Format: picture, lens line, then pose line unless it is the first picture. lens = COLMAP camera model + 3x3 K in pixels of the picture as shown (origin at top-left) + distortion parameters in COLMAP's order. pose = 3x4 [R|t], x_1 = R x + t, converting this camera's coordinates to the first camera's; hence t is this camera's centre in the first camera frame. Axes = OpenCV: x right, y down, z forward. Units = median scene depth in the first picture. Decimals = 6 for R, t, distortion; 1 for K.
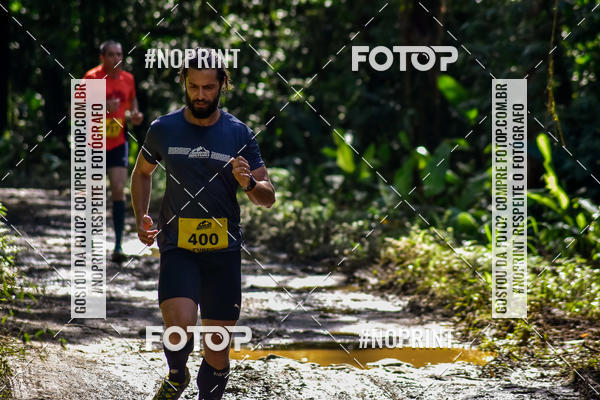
lens RADIAL K [[2637.7, 0, 300.0], [0, 2637.7, 200.0], [0, 0, 1]] dist [1.095338, 2.790564]
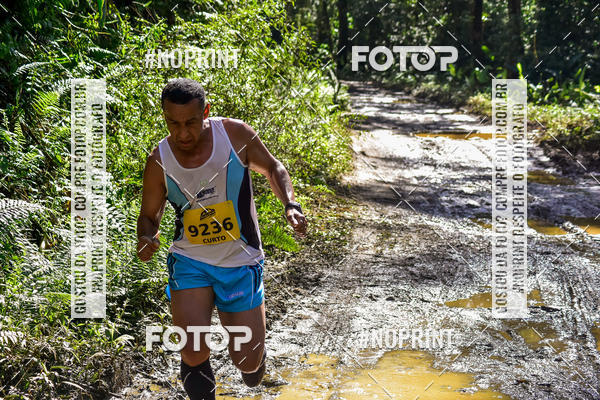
lens RADIAL K [[1697.8, 0, 300.0], [0, 1697.8, 200.0], [0, 0, 1]] dist [-0.085681, 0.321146]
pose [[0.988491, 0.005104, -0.151191, 0.137108], [0.006106, 0.997270, 0.073589, -0.012182], [0.151153, -0.073665, 0.985762, -0.988013]]
